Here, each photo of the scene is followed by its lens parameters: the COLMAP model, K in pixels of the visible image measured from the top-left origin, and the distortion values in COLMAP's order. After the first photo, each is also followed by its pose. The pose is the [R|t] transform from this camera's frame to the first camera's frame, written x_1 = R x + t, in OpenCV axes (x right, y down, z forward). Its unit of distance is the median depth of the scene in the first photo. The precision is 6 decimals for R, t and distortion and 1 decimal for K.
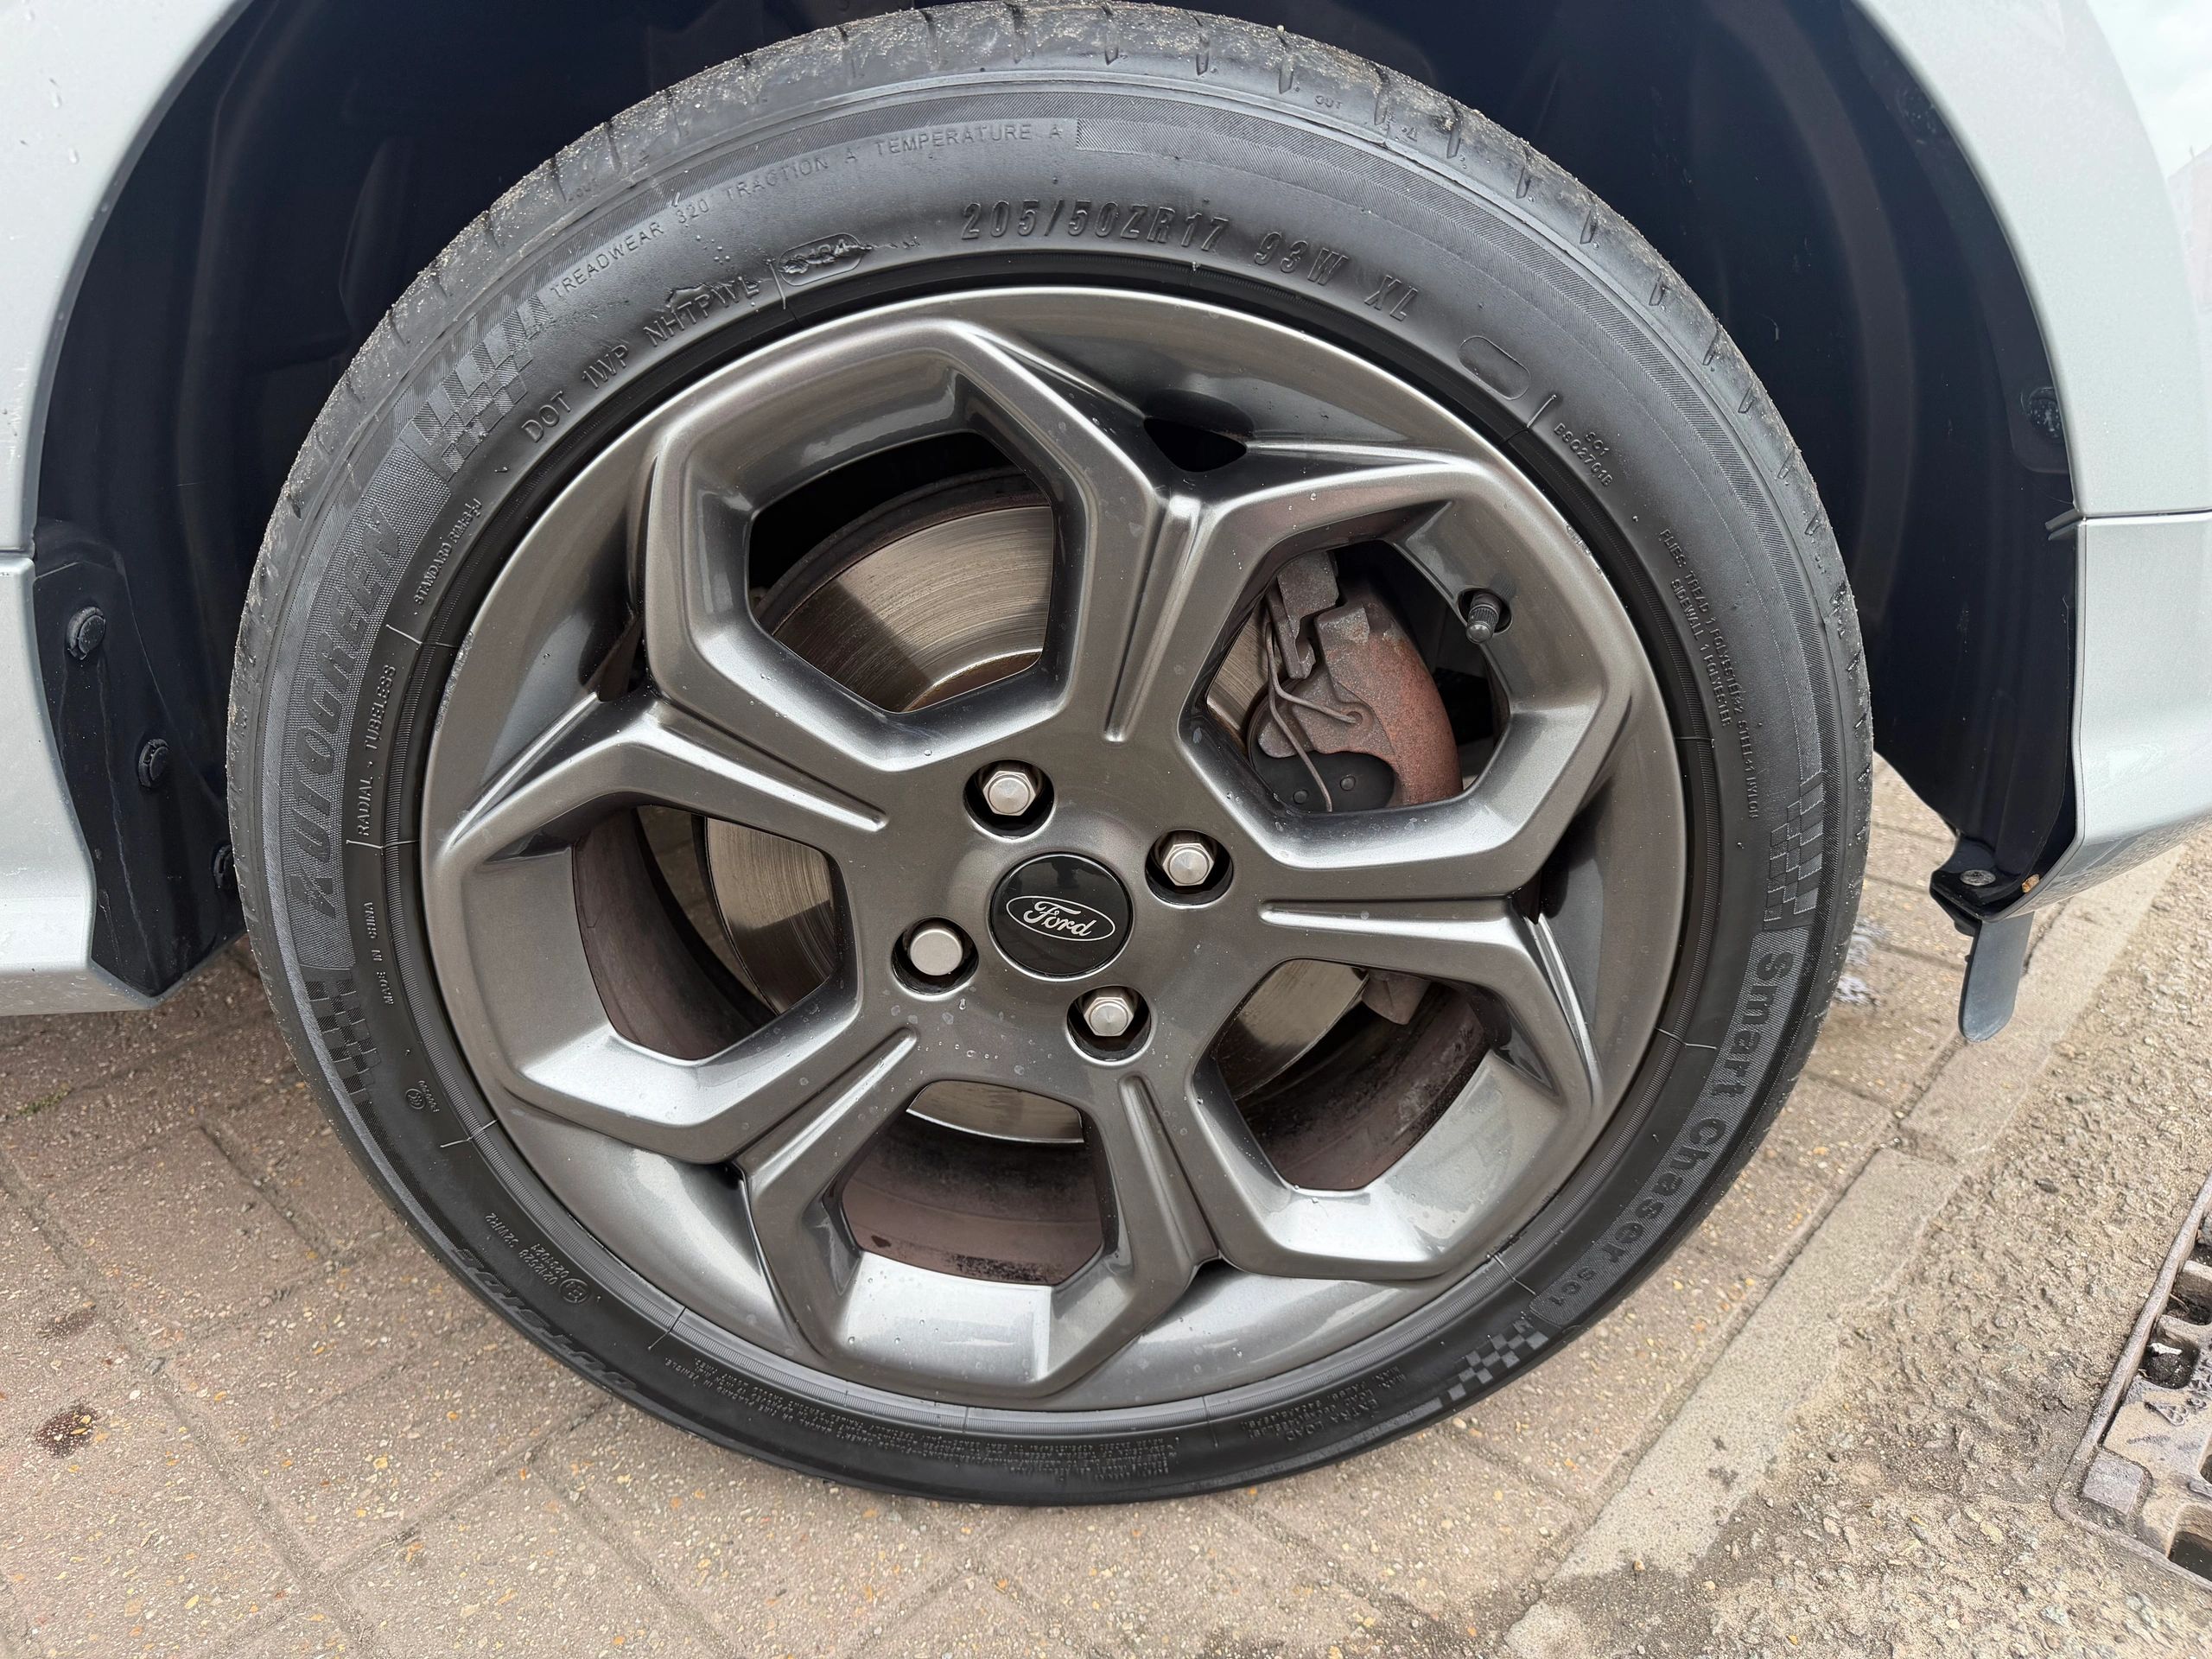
lens RADIAL K [[1570.7, 0, 1106.0], [0, 1570.7, 829.5], [0, 0, 1]] dist [0.052206, -0.071508]
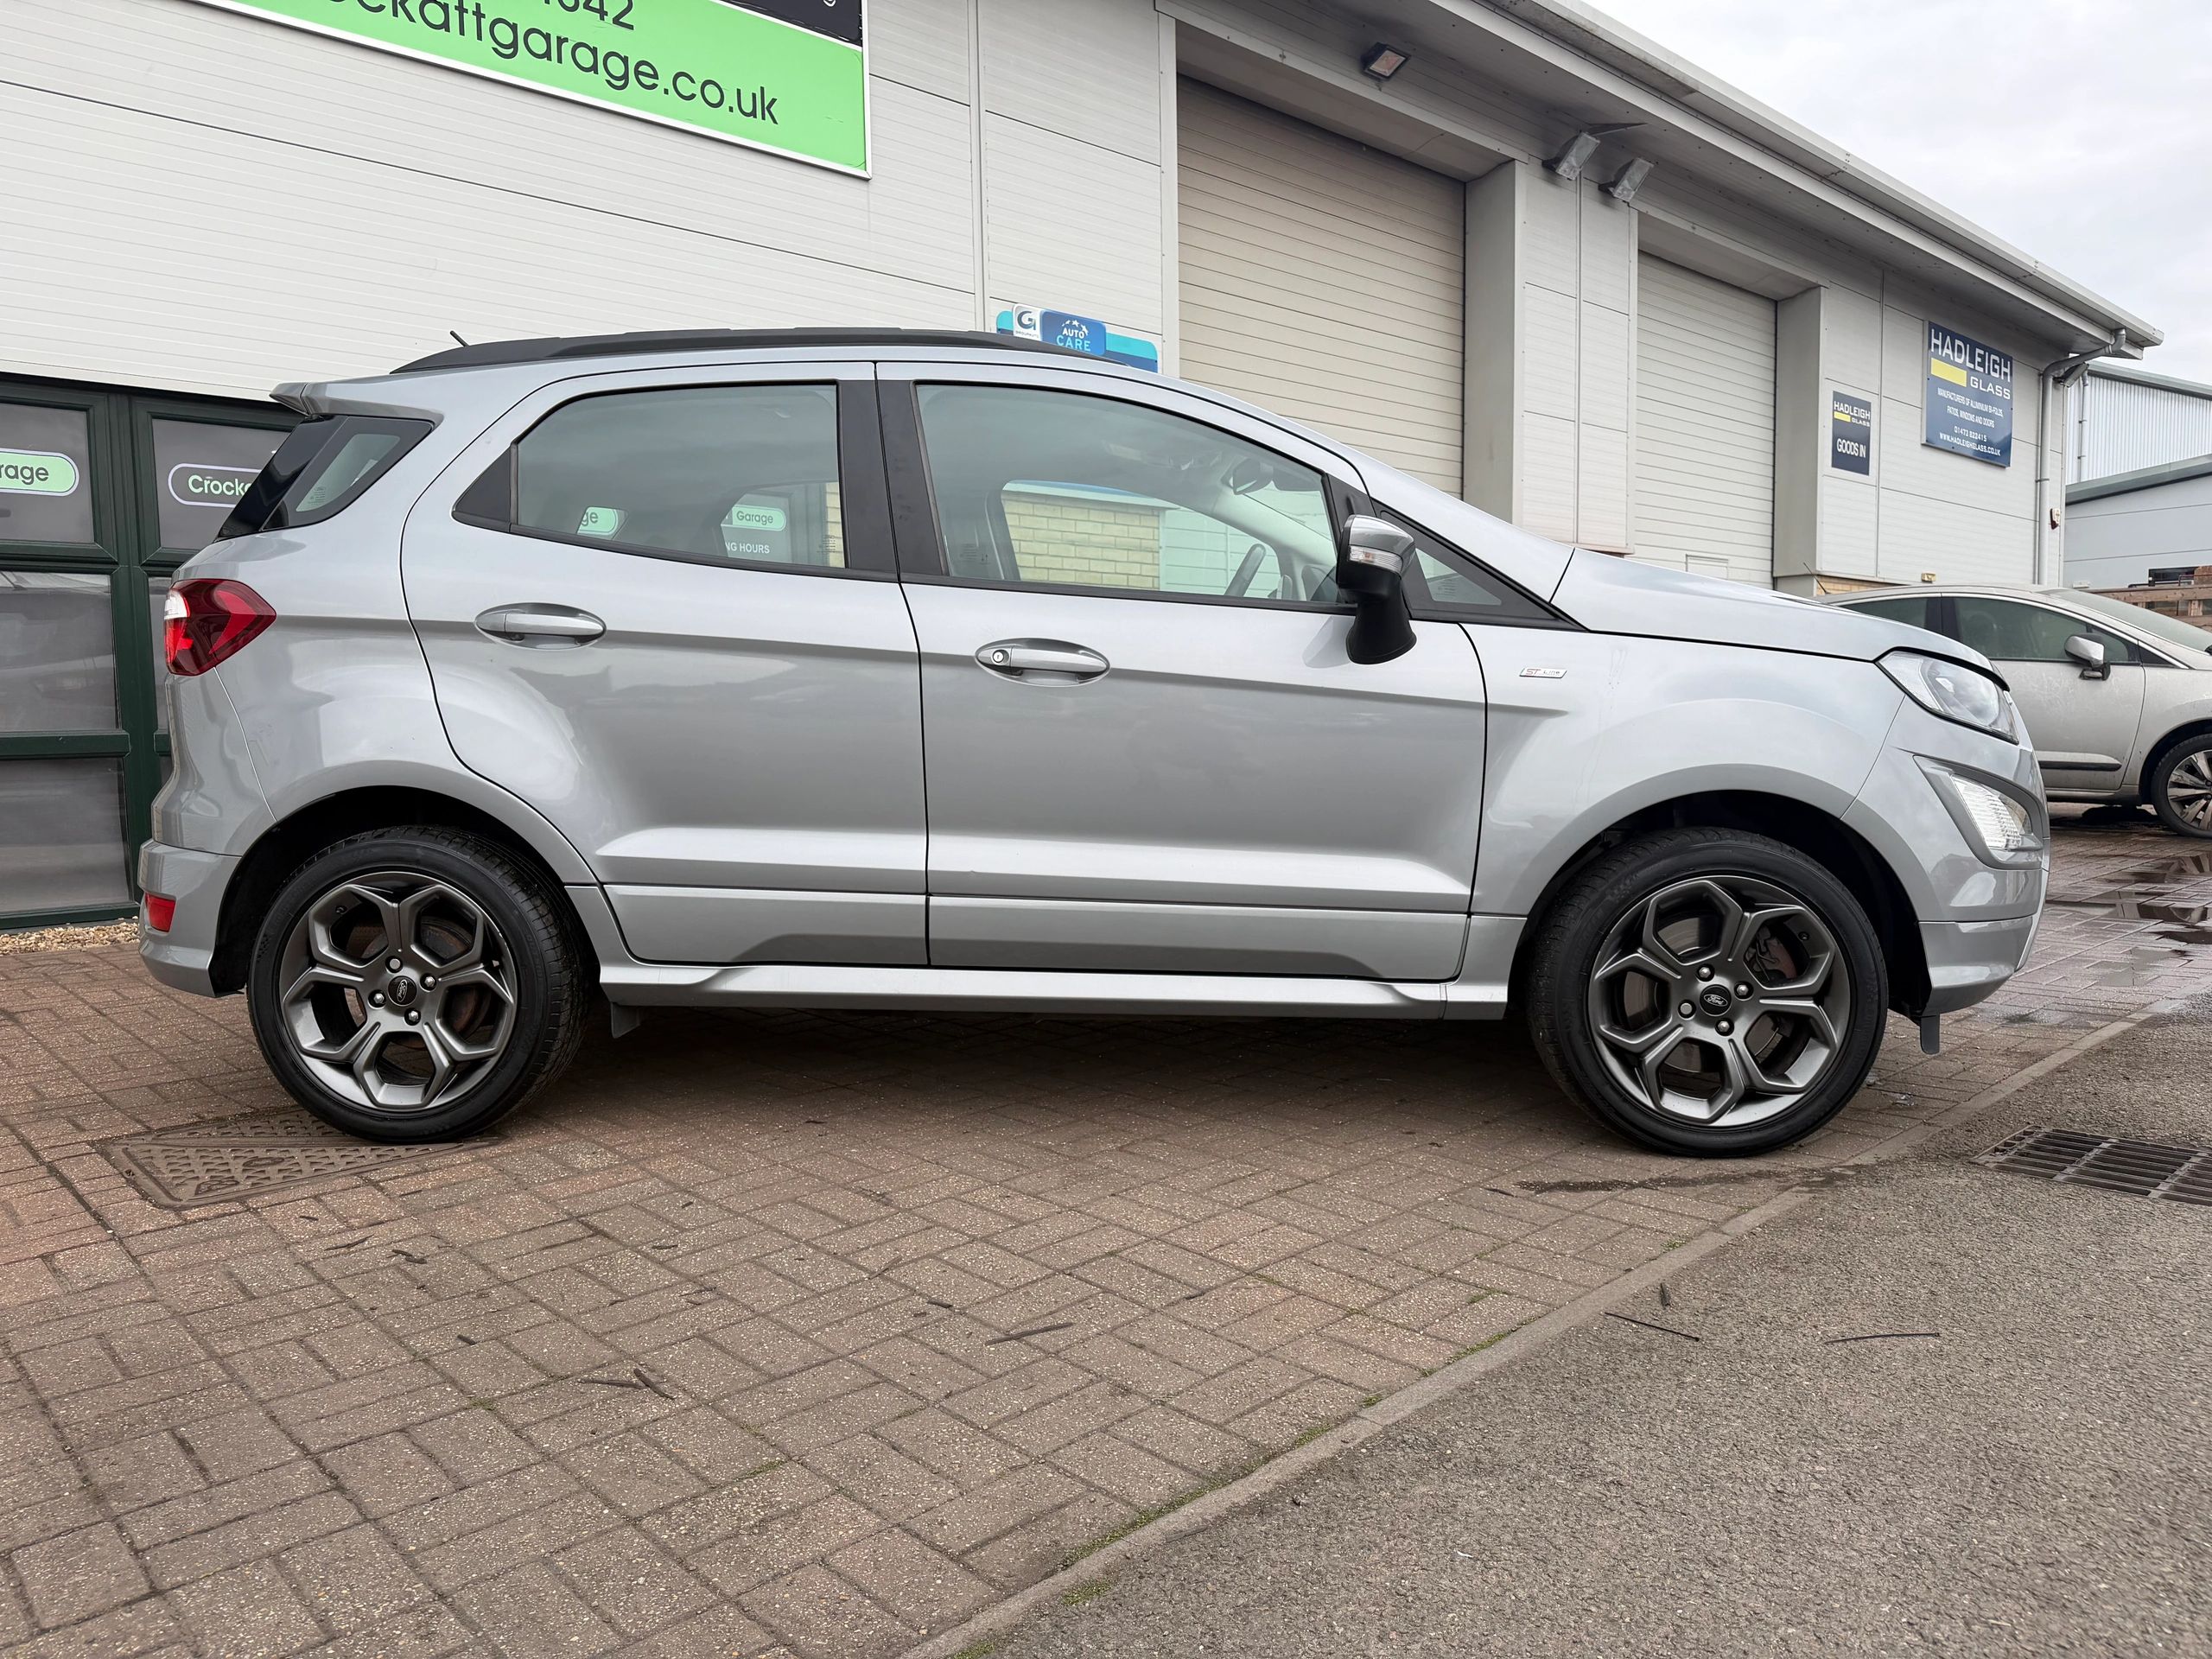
lens RADIAL K [[1570.7, 0, 1106.0], [0, 1570.7, 829.5], [0, 0, 1]] dist [0.052206, -0.071508]
pose [[0.996643, 0.024228, -0.078202, -1.608413], [-0.051275, 0.929384, -0.365535, 1.516375], [0.063824, 0.368318, 0.927507, -4.006714]]
